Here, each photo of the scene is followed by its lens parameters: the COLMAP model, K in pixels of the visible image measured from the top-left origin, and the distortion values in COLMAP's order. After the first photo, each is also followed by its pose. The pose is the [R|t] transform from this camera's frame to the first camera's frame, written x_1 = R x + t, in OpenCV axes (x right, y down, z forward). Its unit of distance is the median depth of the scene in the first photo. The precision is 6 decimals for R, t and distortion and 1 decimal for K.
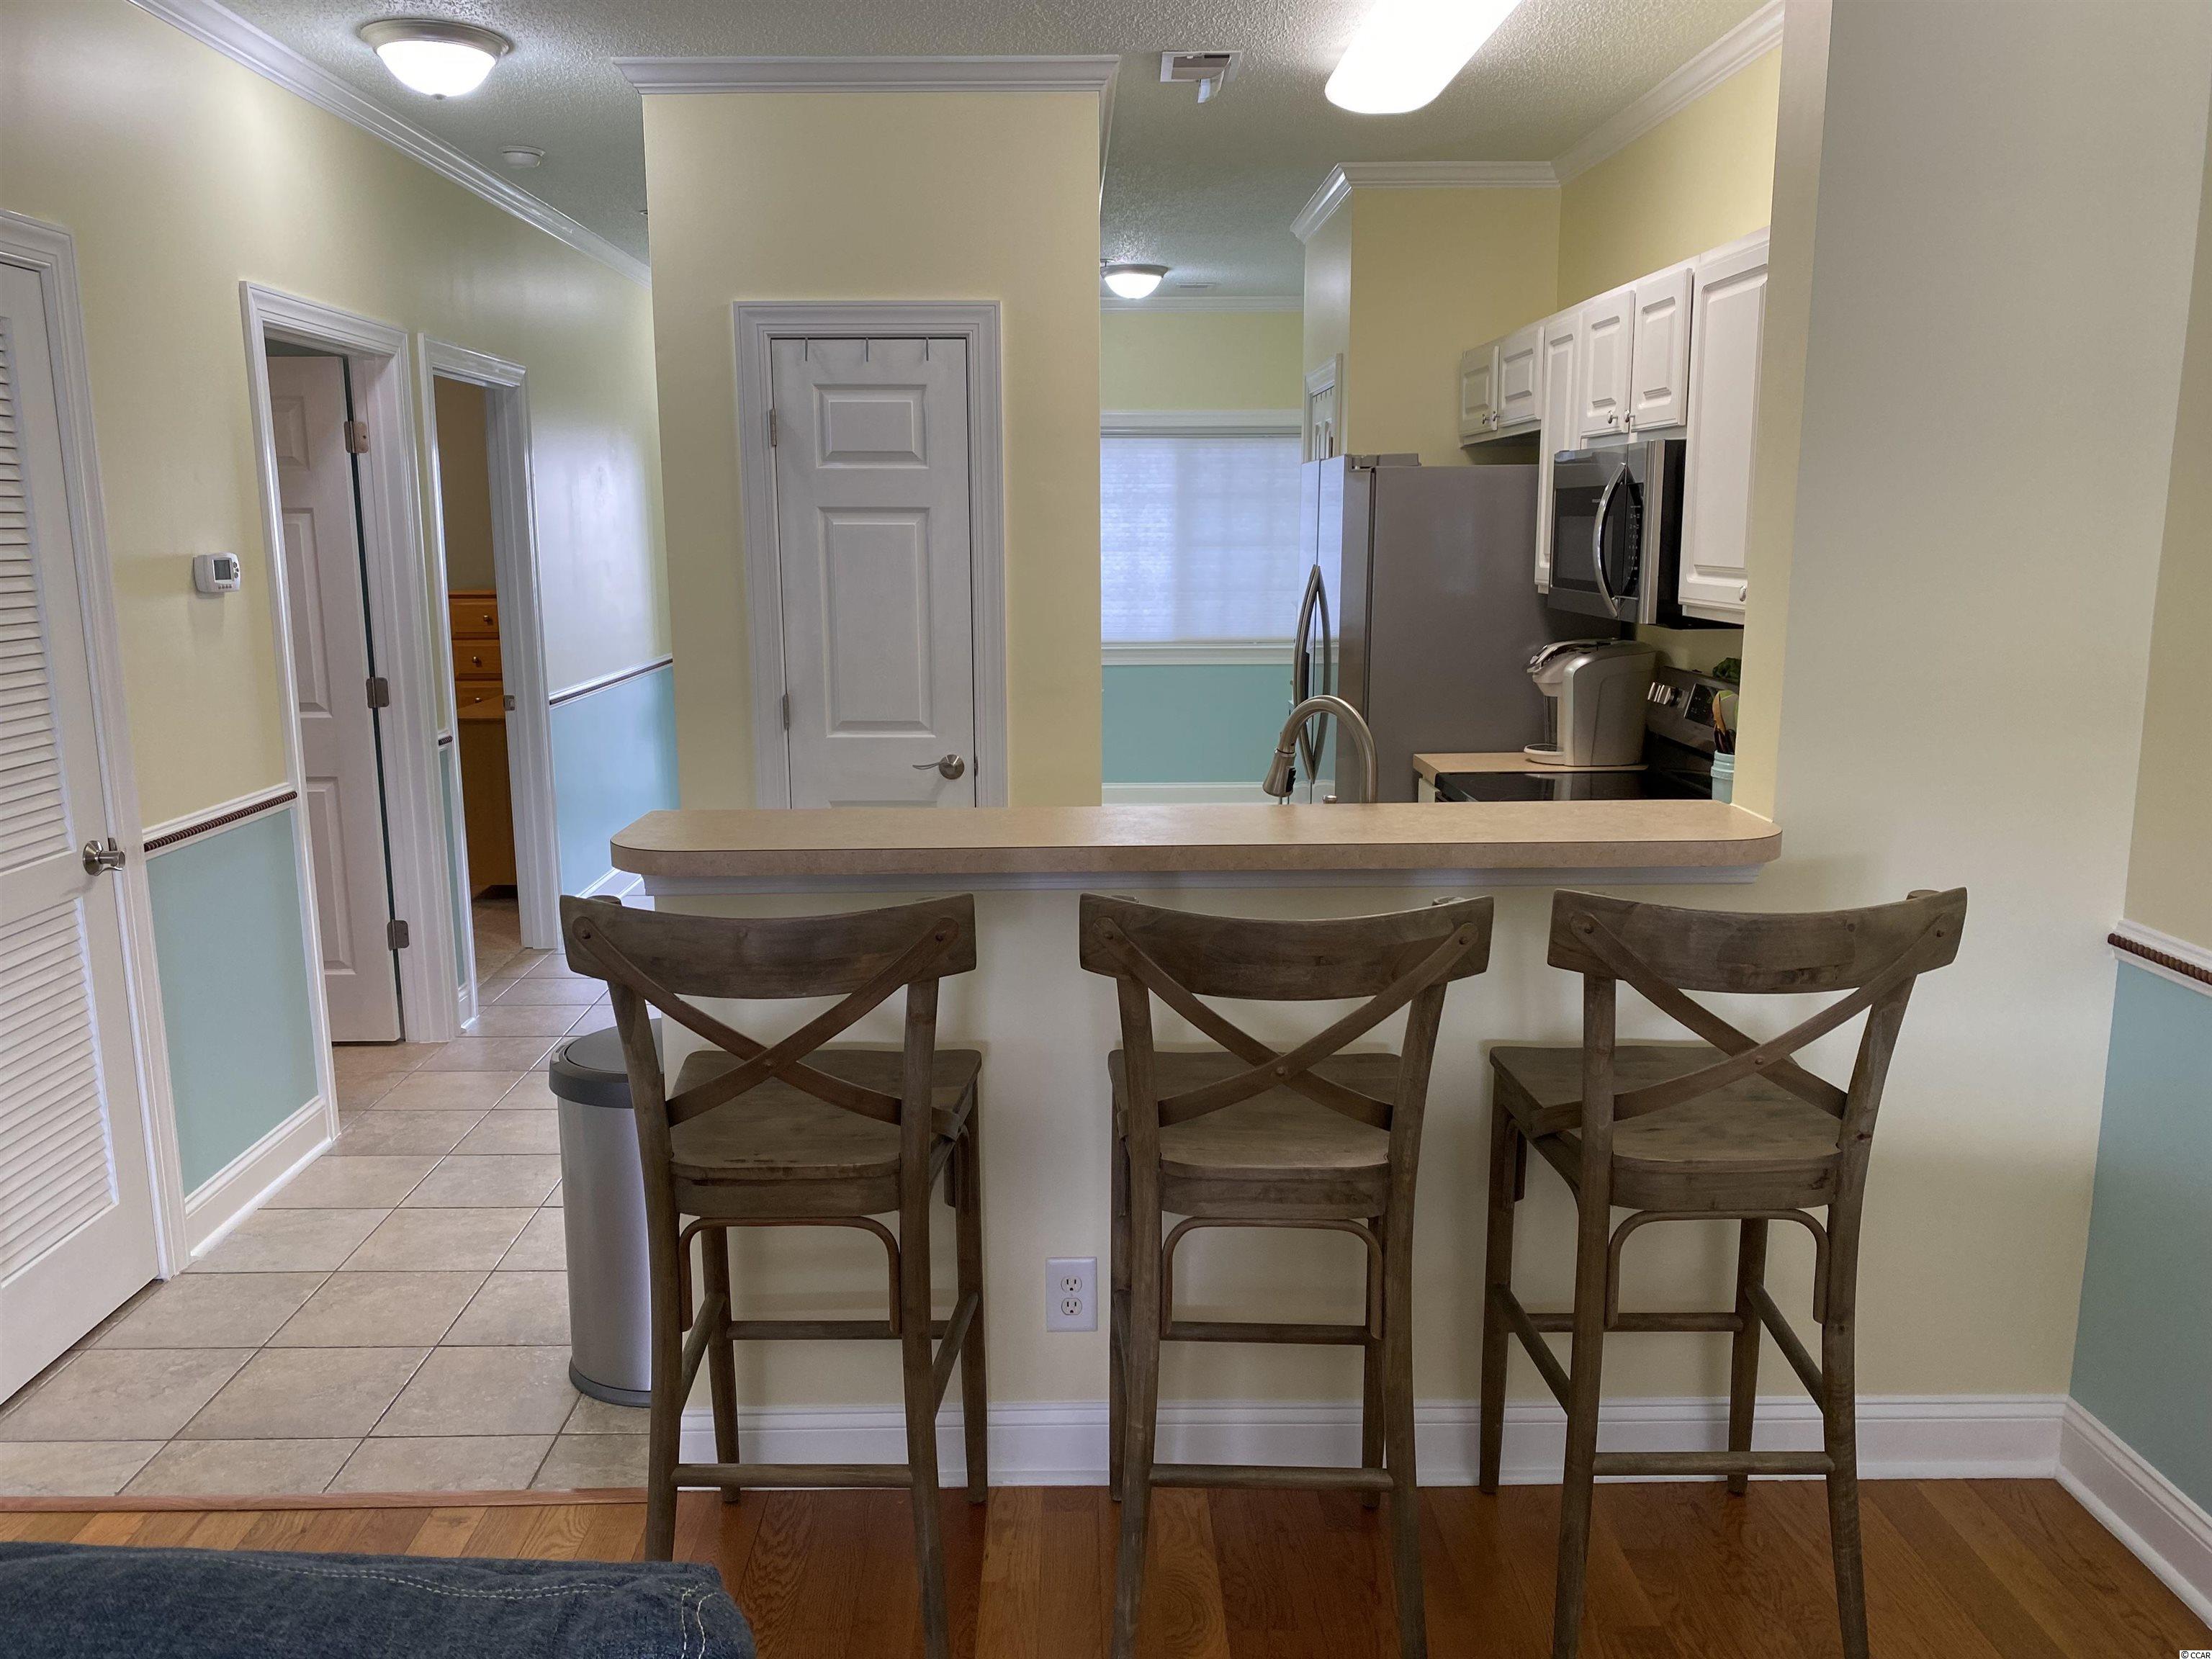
lens RADIAL K [[1667.7, 0, 1106.0], [0, 1667.7, 829.5], [0, 0, 1]] dist [0.139521, -0.460171]
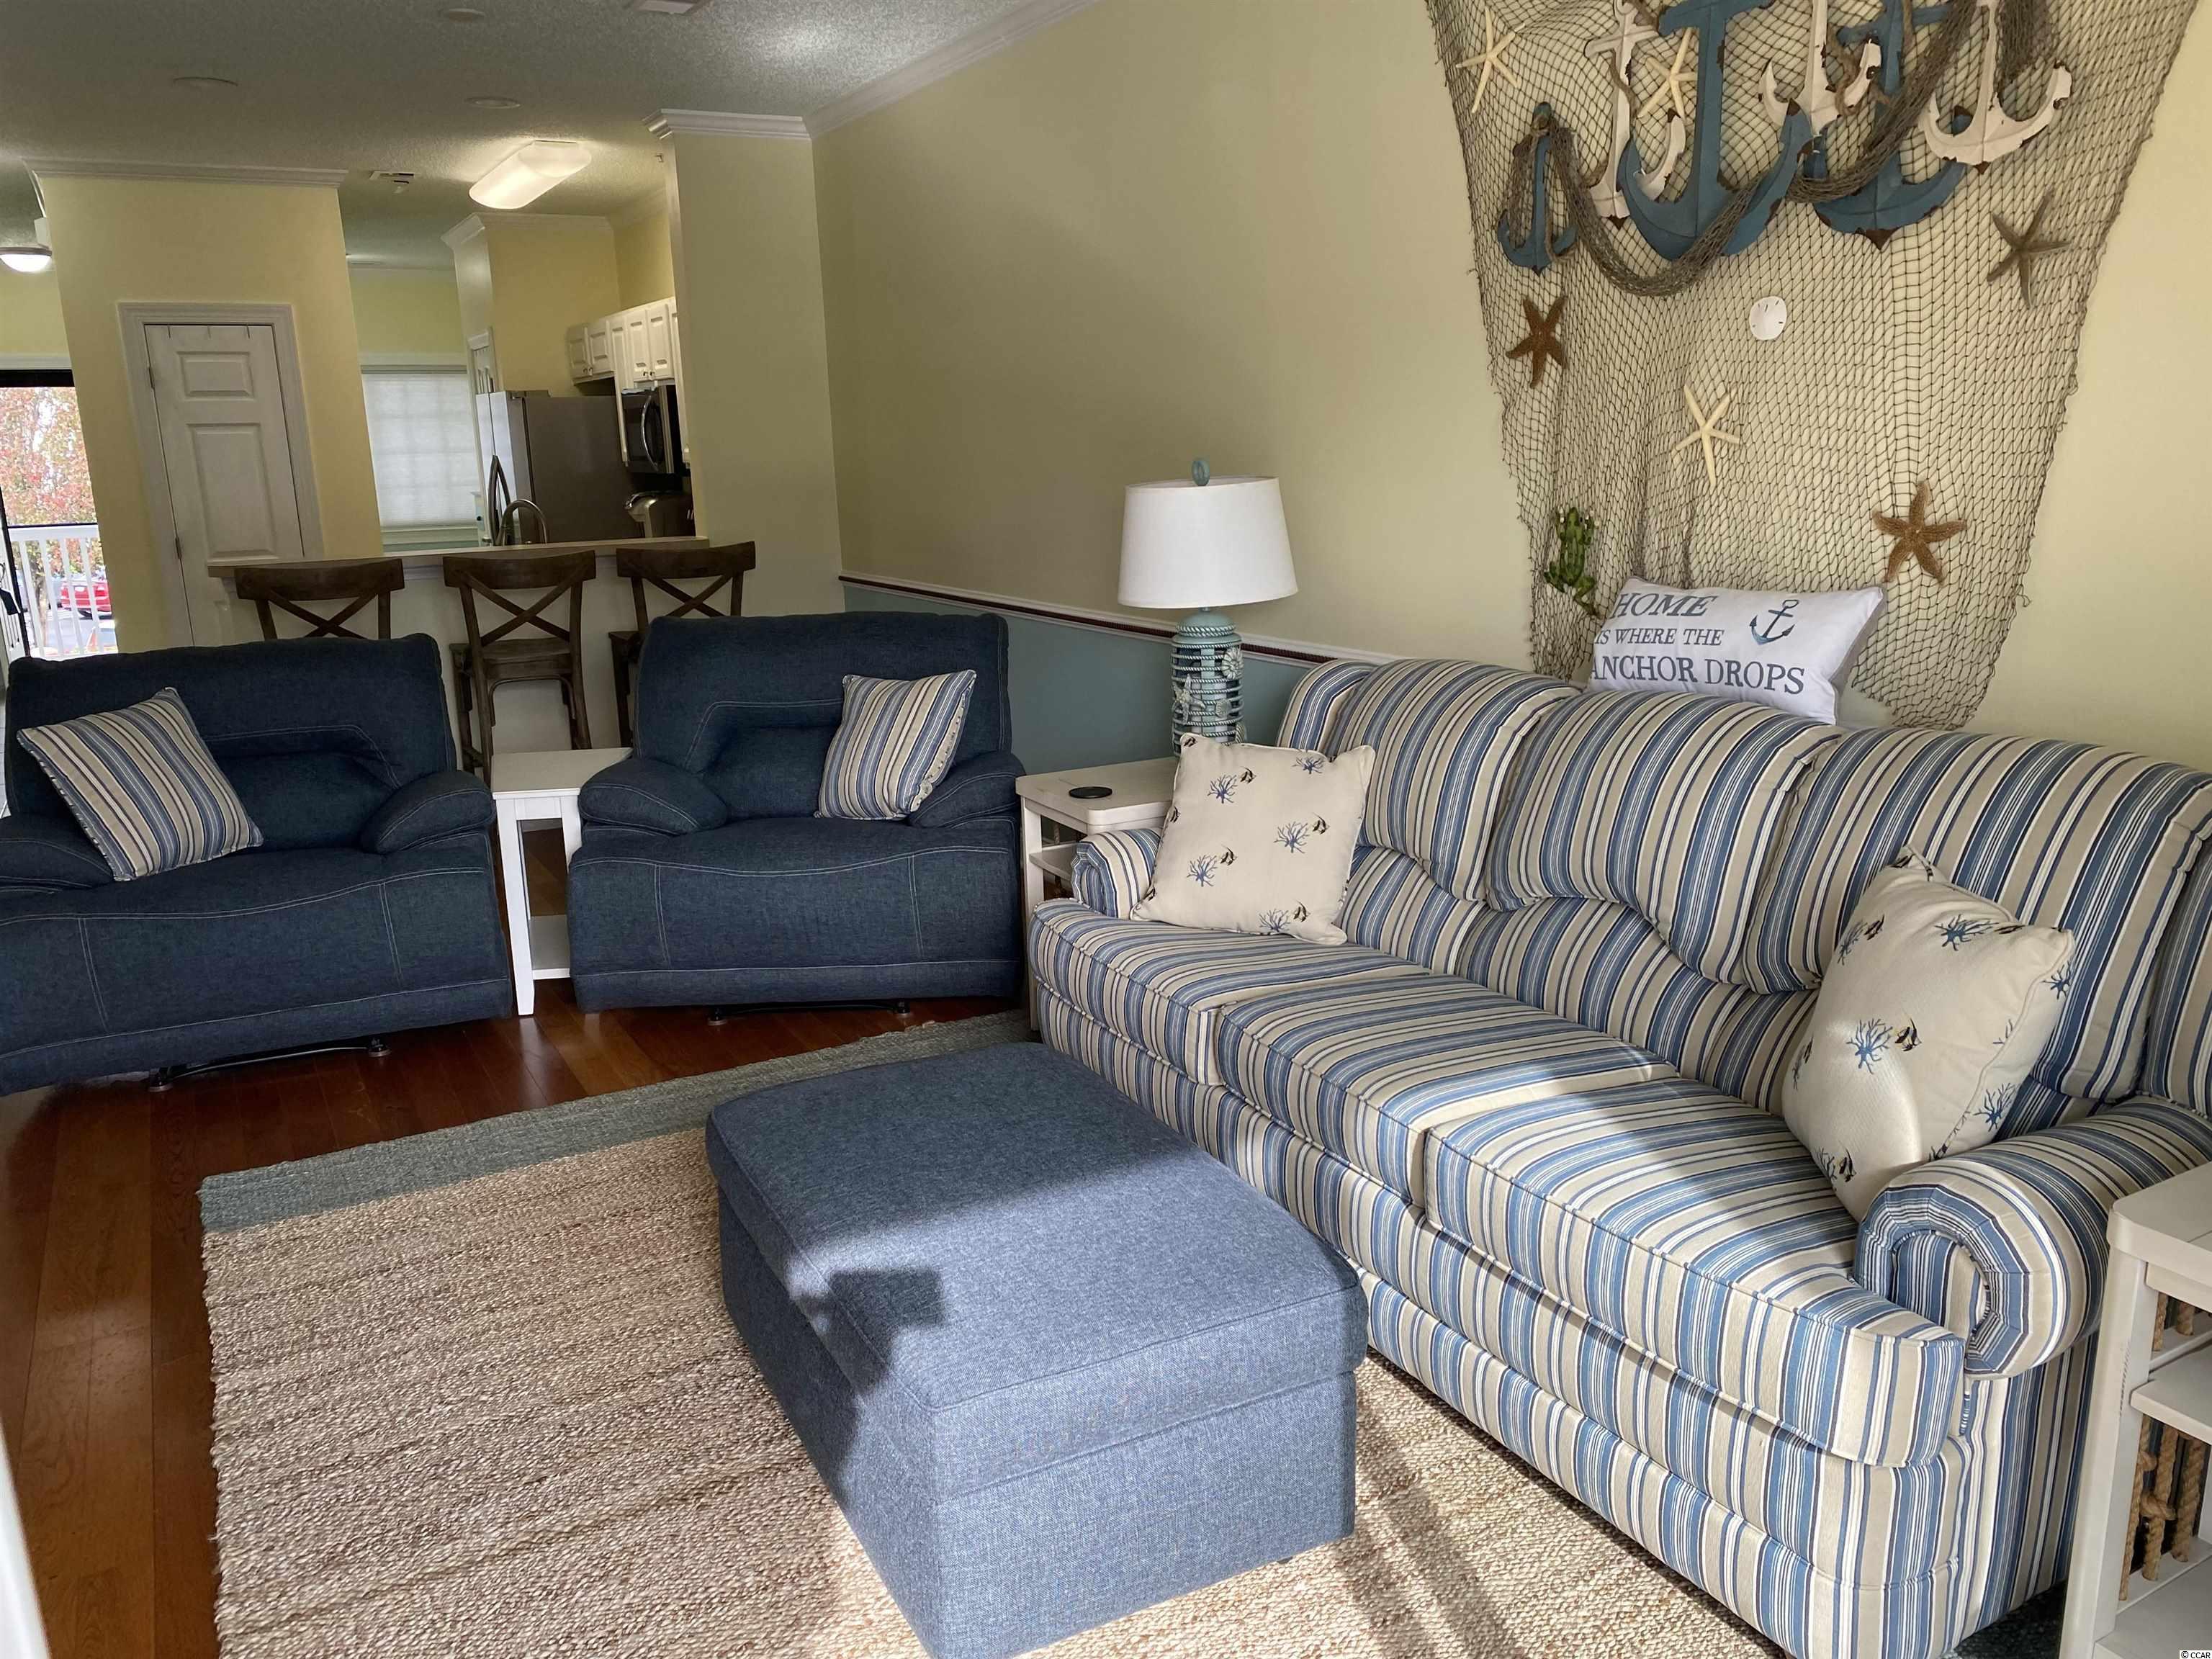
lens RADIAL K [[1698.0, 0, 1117.6], [0, 1698.0, 862.6], [0, 0, 1]] dist [-0.000535, 0.003062]
pose [[0.882417, -0.132297, 0.451485, -0.180709], [0.105053, 0.990826, 0.085014, 0.206522], [-0.458590, -0.027588, 0.888220, -1.000910]]
